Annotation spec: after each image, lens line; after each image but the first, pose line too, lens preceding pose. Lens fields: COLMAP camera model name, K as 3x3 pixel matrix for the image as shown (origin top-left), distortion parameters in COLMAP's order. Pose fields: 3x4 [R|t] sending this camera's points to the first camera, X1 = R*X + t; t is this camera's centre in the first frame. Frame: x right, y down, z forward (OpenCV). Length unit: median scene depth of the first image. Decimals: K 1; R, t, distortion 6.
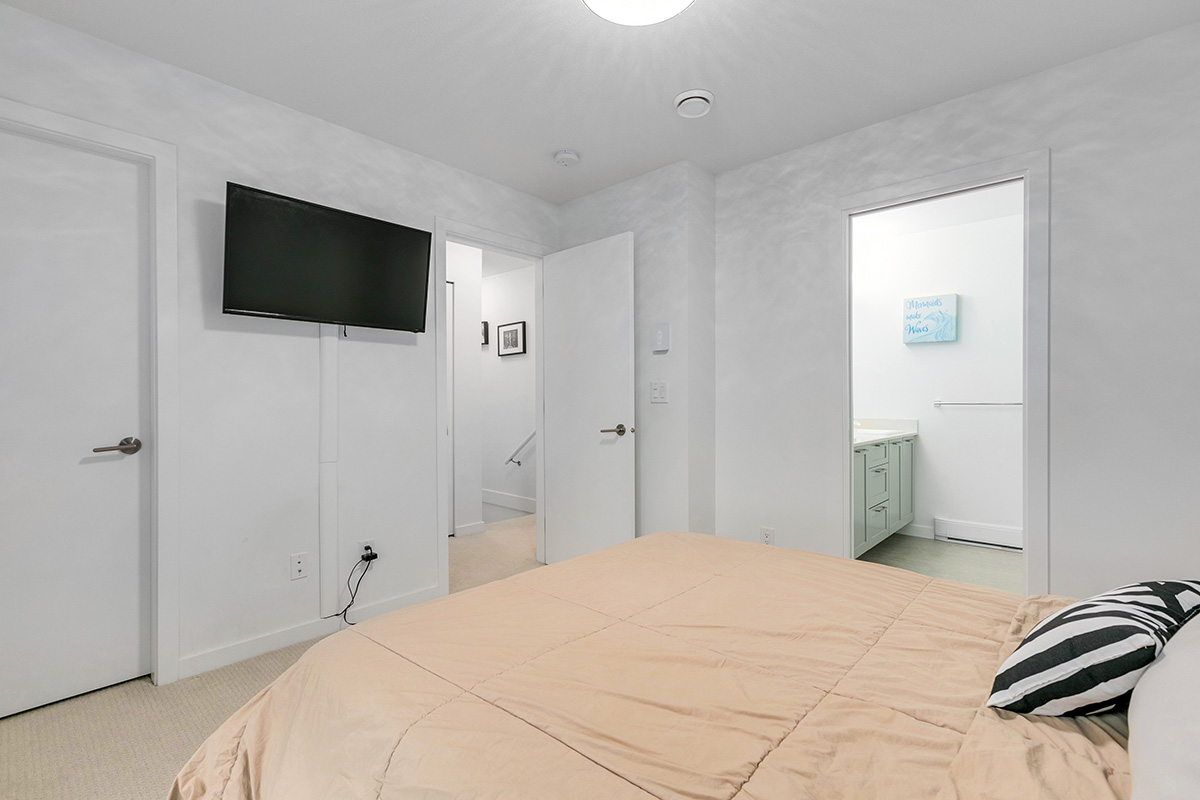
lens RADIAL K [[550.9, 0, 595.0], [0, 550.9, 398.5], [0, 0, 1]] dist [0.003932, 0.000652]
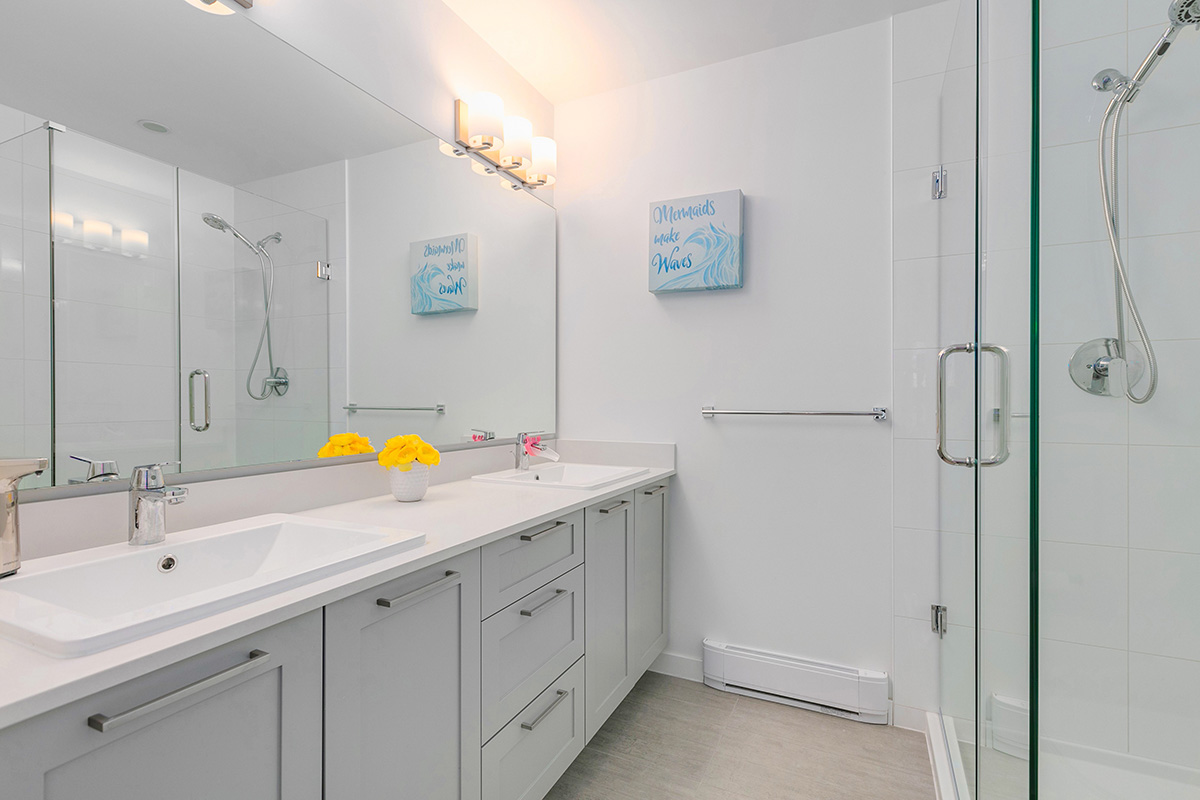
lens RADIAL K [[550.9, 0, 604.1], [0, 550.9, 400.8], [0, 0, 1]] dist [0.003932, 0.000652]
pose [[0.948183, 0.000483, 0.317724, 0.370283], [-0.000507, 1.000000, -0.000008, -0.001890], [-0.317724, -0.000153, 0.948183, 0.553273]]
